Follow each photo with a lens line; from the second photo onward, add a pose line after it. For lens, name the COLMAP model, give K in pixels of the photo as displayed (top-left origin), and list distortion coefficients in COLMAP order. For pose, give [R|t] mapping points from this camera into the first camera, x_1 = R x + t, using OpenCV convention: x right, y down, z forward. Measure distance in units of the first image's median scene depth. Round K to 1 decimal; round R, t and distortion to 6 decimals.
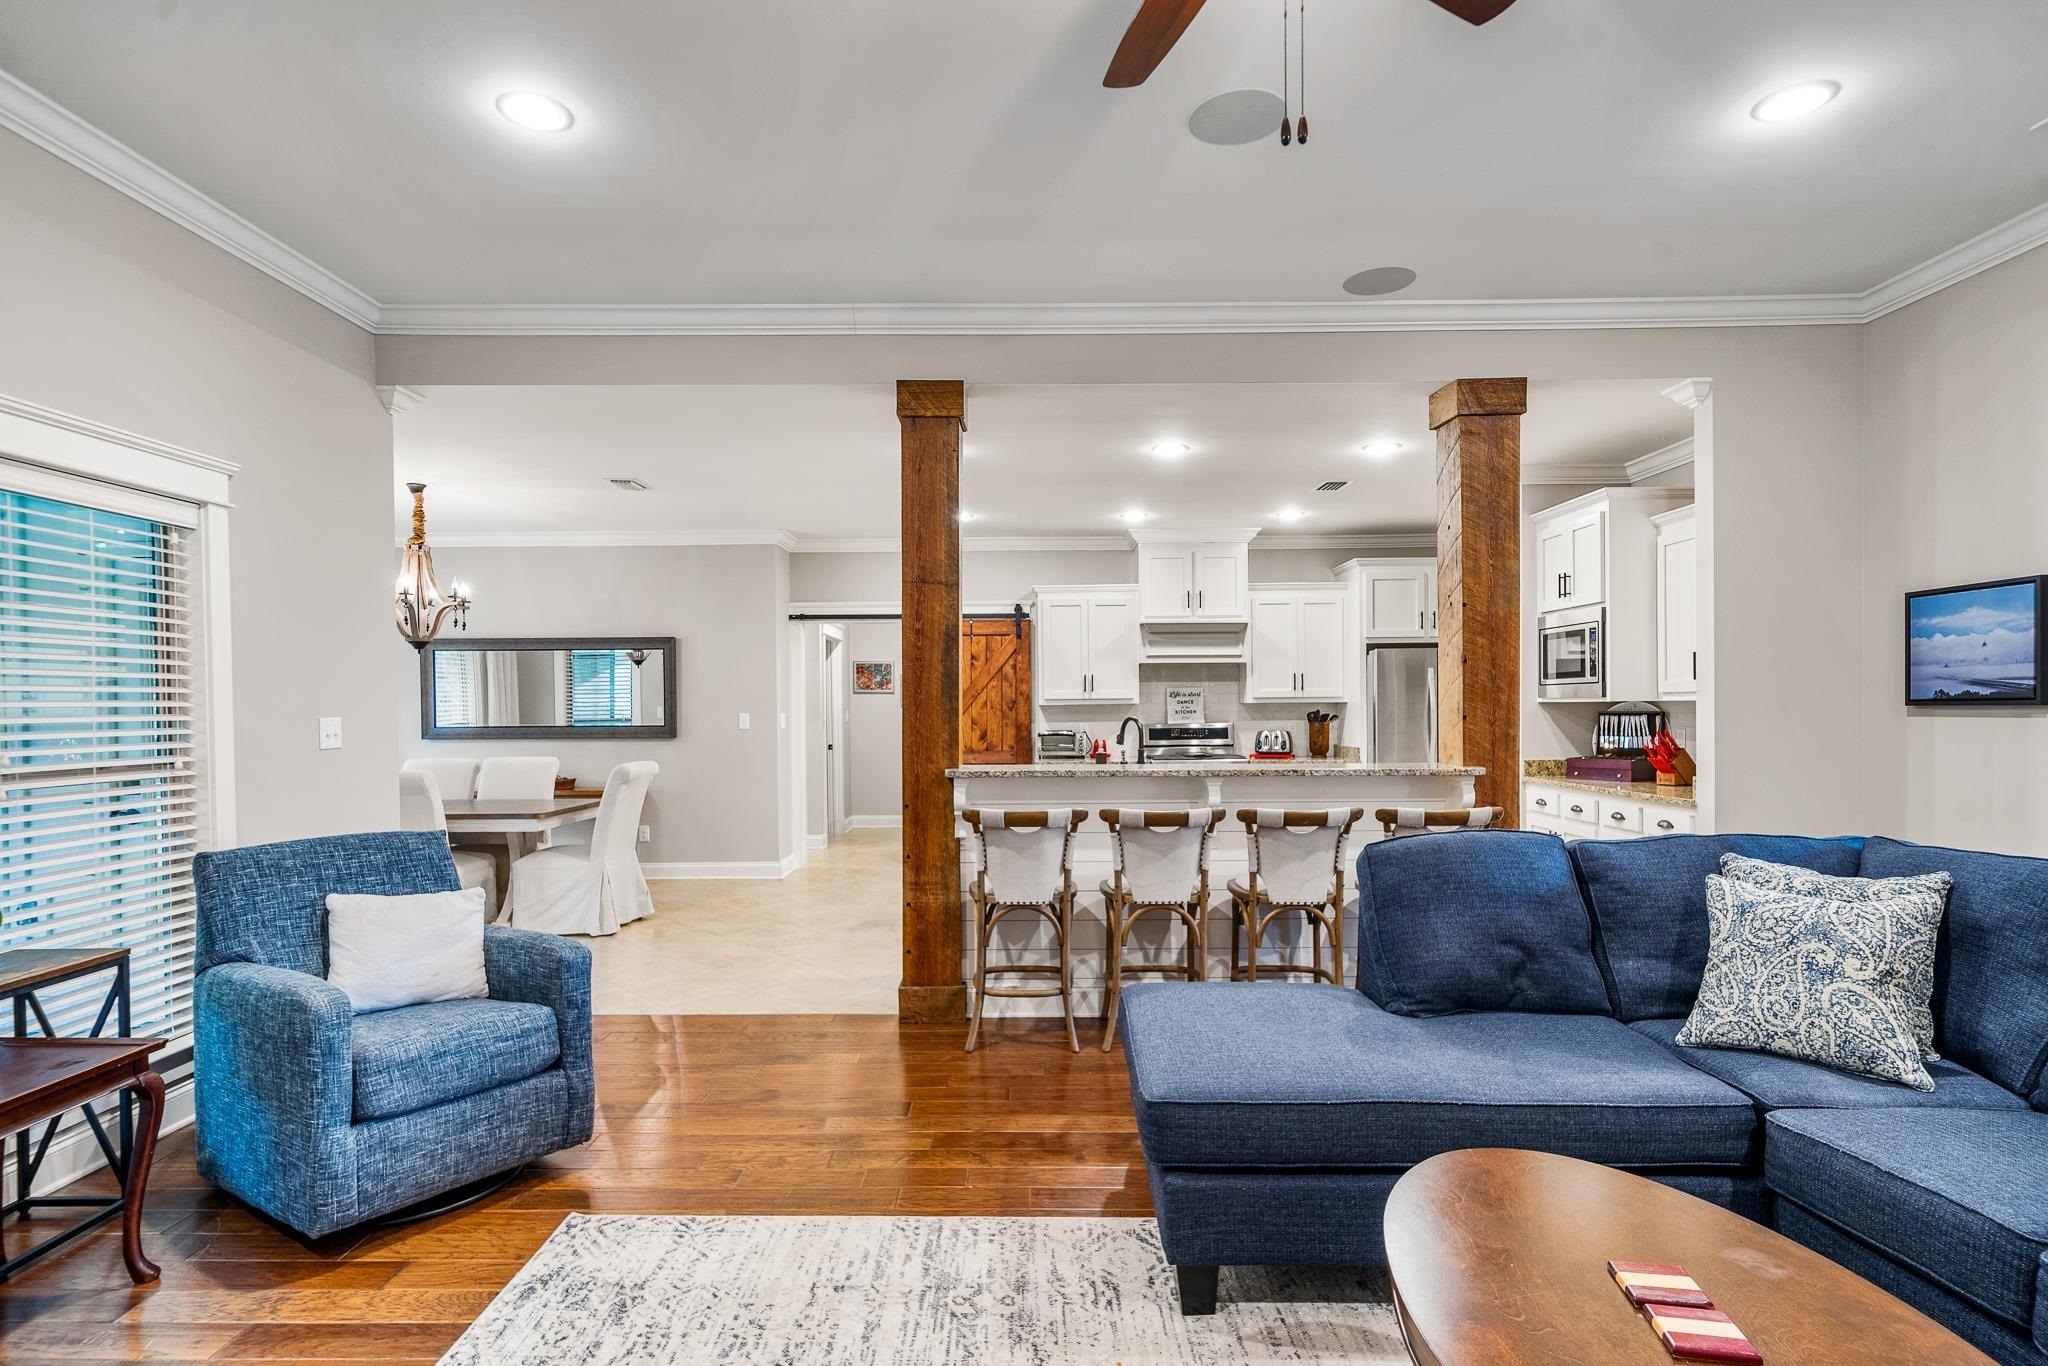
lens RADIAL K [[1036.8, 0, 1022.1], [0, 1036.8, 718.0], [0, 0, 1]] dist [0.000270, -0.000034]
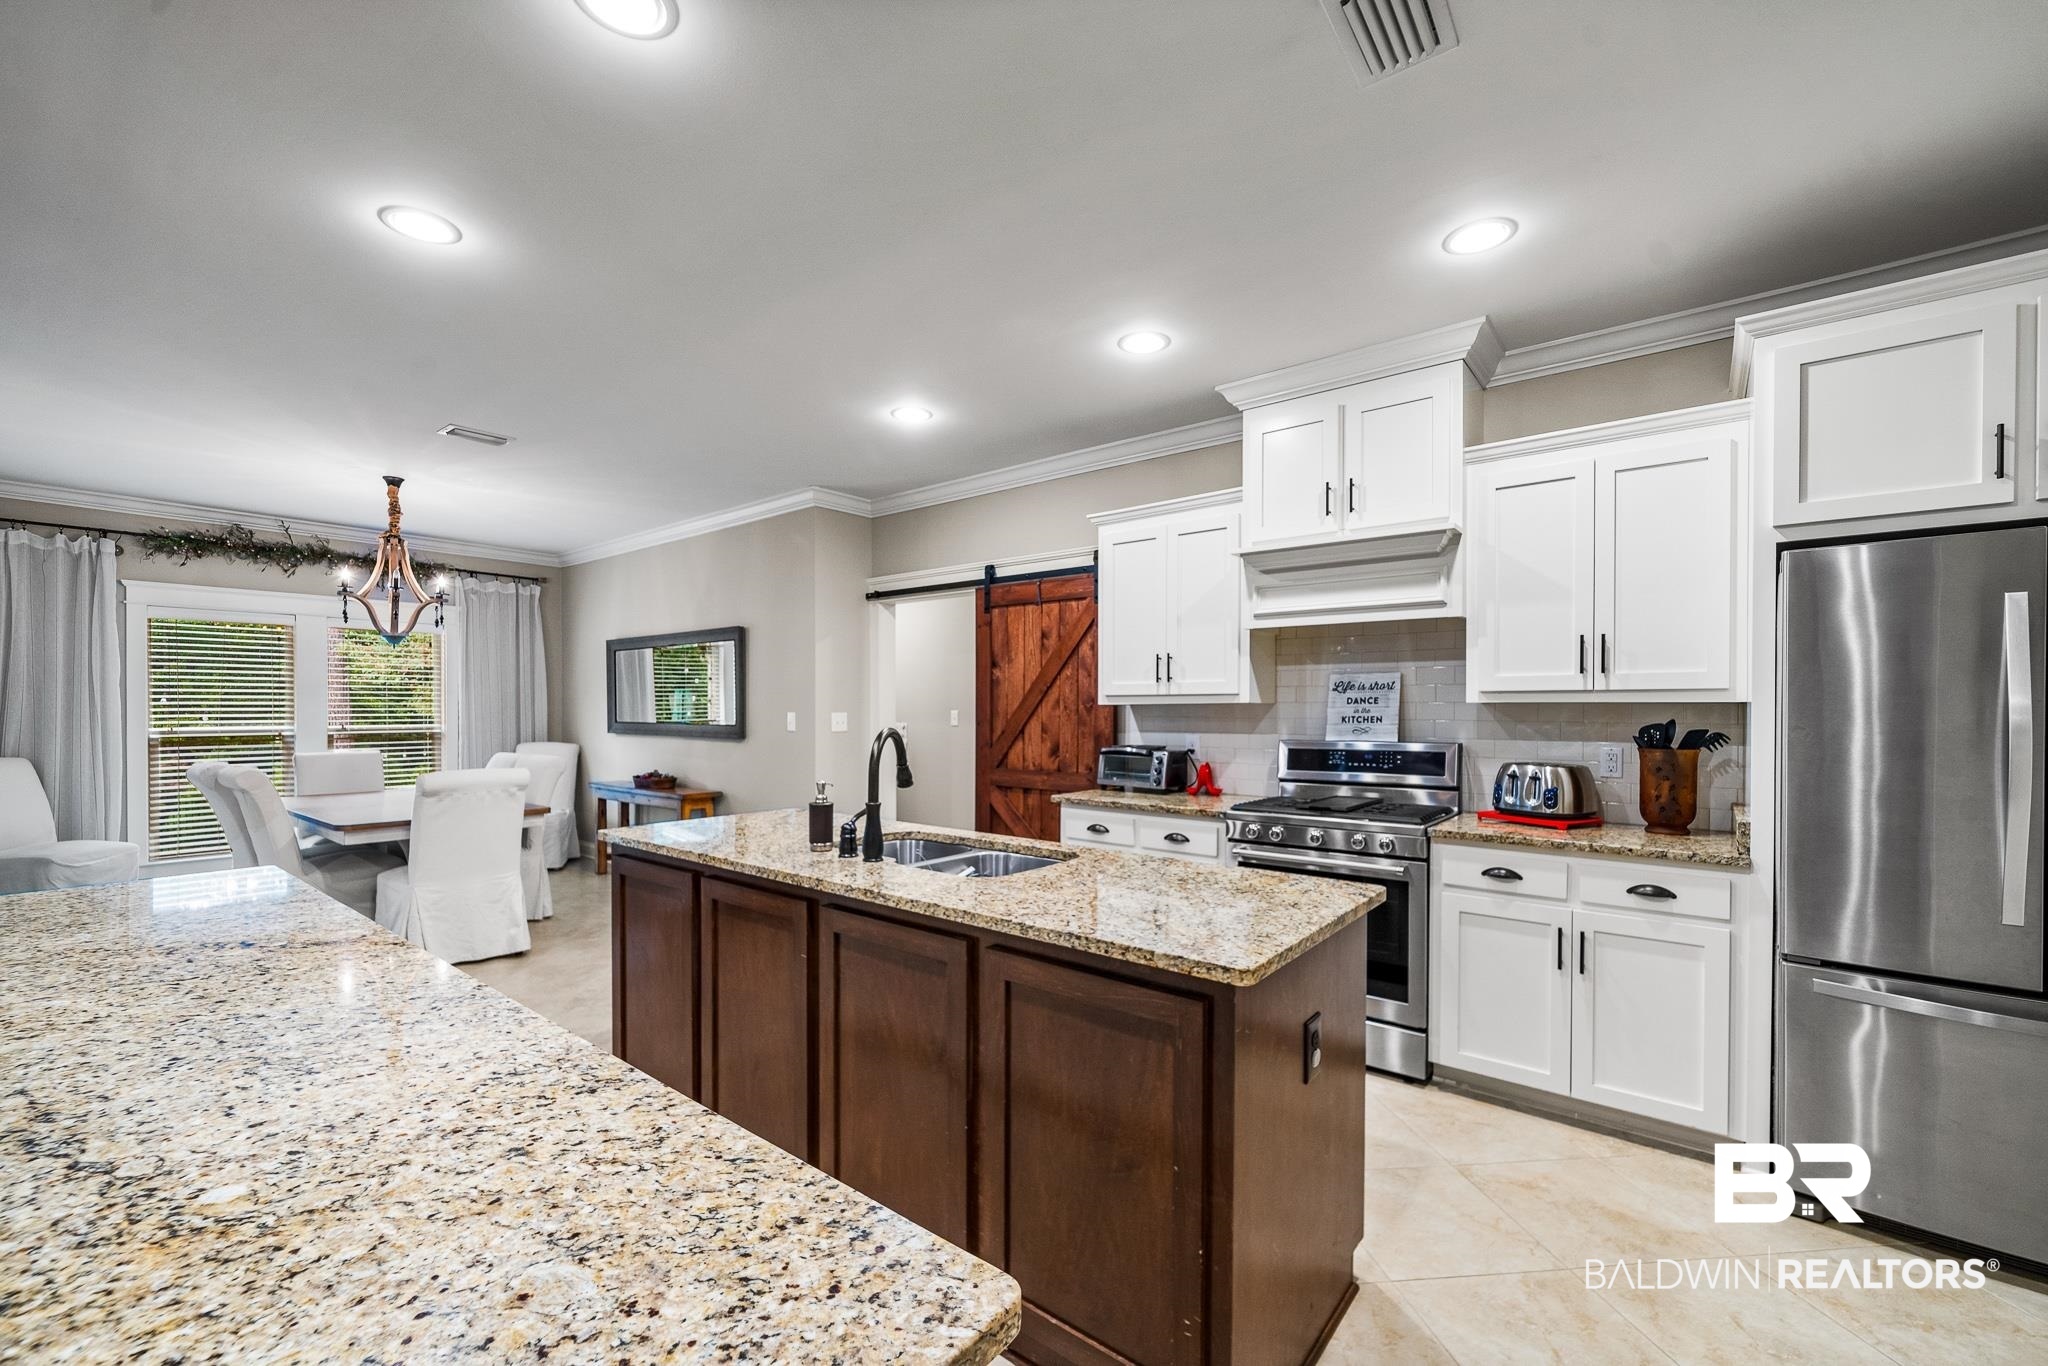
lens RADIAL K [[832.5, 0, 1020.5], [0, 832.5, 715.5], [0, 0, 1]] dist [-0.000678, -0.000288]
pose [[0.781322, 0.013933, -0.623973, 0.301025], [-0.013133, 0.999896, 0.005883, -0.008482], [0.623990, 0.003599, 0.781424, 0.588734]]
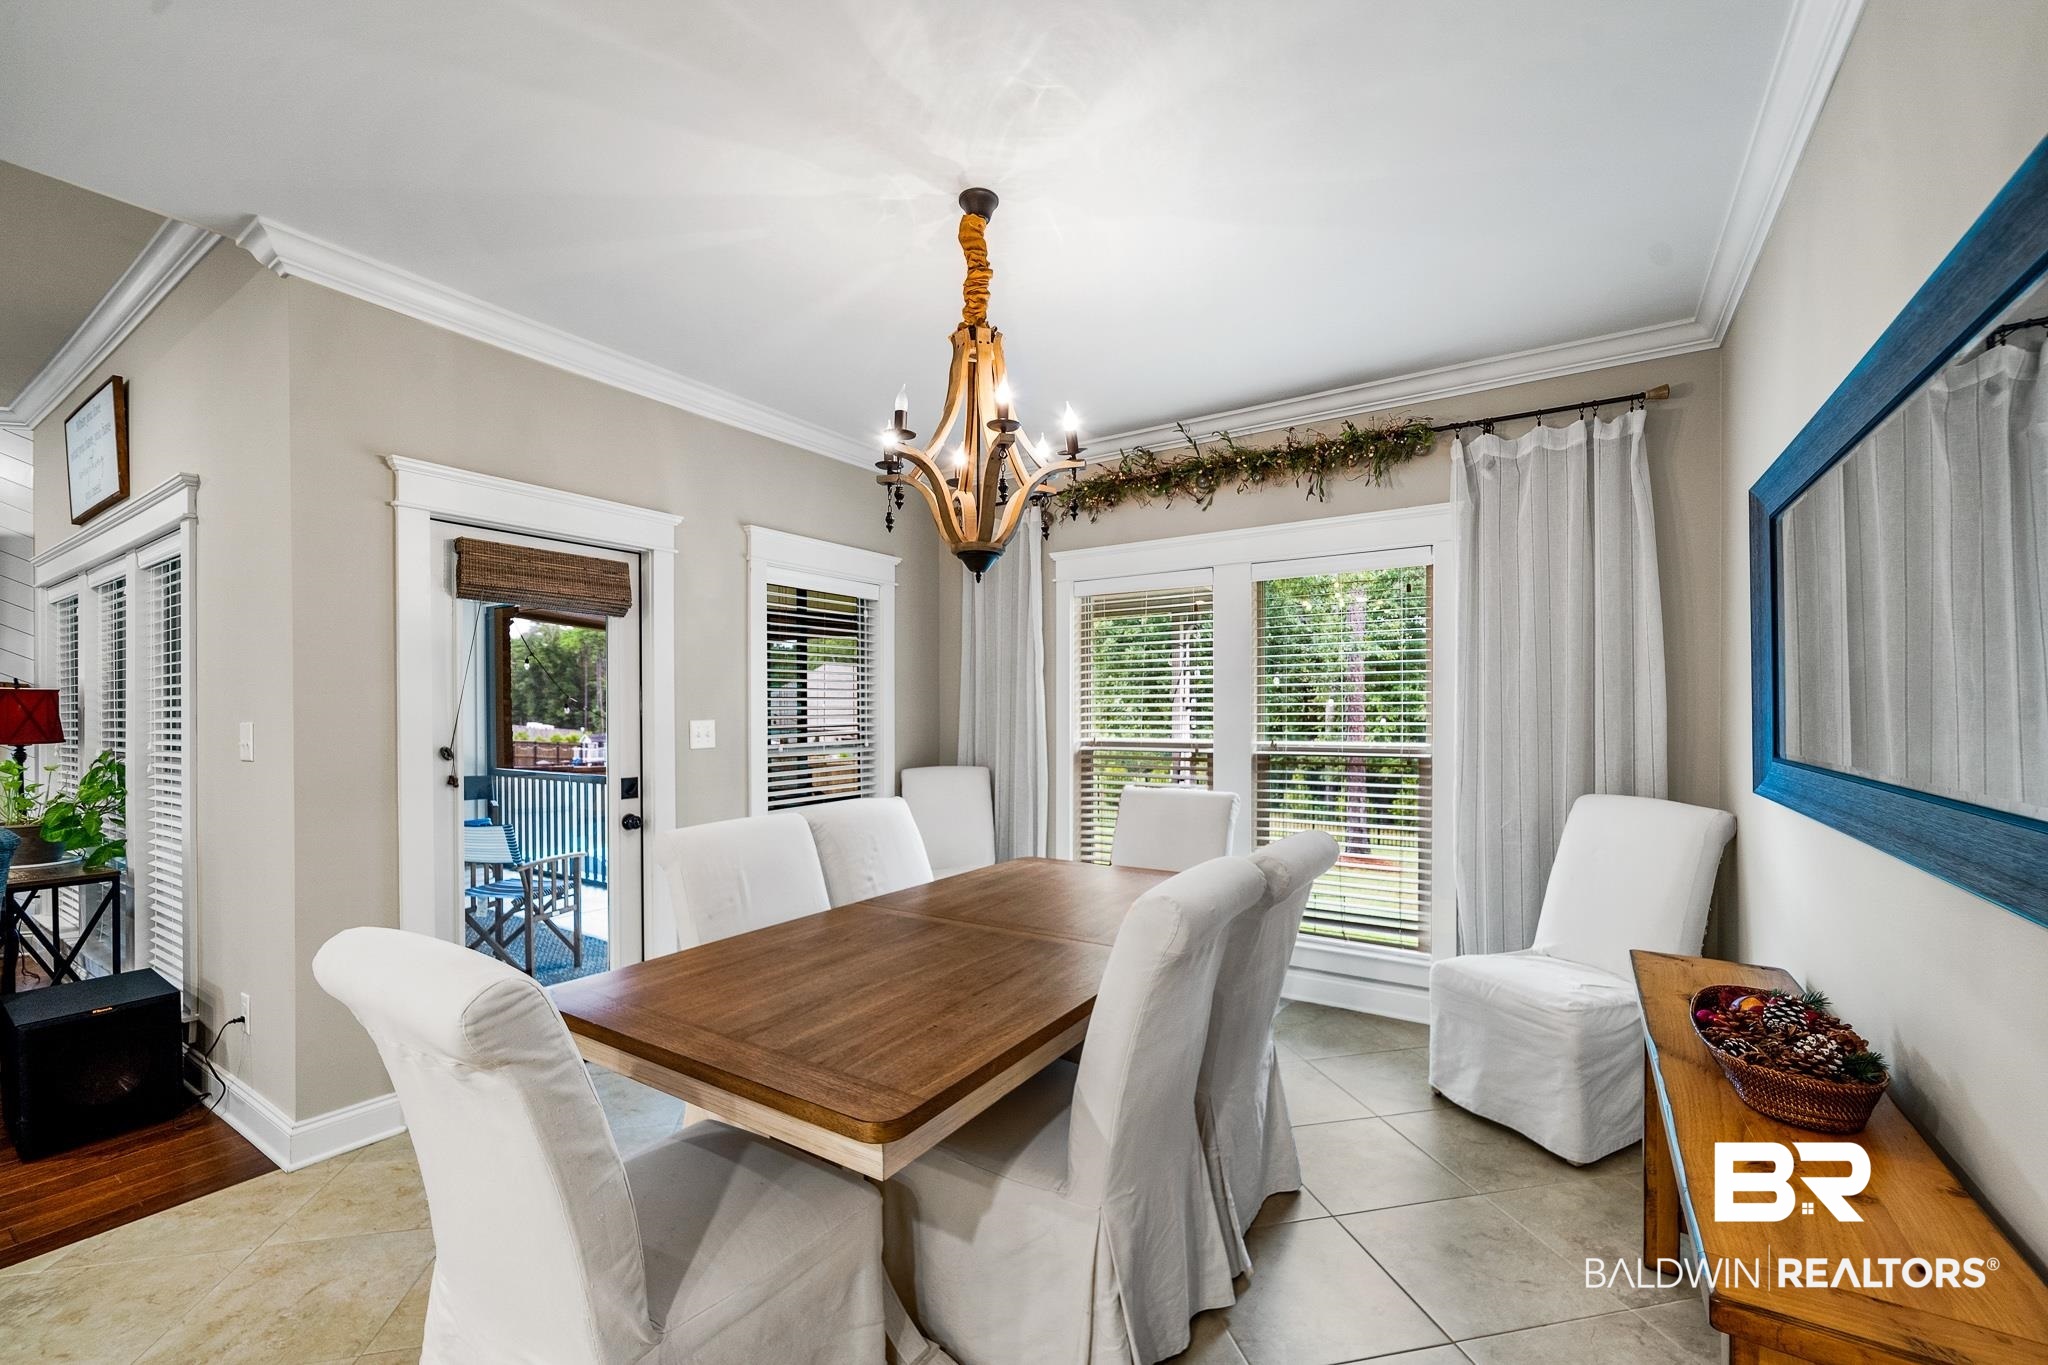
lens RADIAL K [[832.5, 0, 1020.5], [0, 832.5, 715.0], [0, 0, 1]] dist [-0.000678, -0.000288]
pose [[-0.538085, 0.014887, -0.842759, -0.226992], [0.001776, 0.999862, 0.016528, -0.009033], [0.842889, 0.007396, -0.538037, 0.942674]]
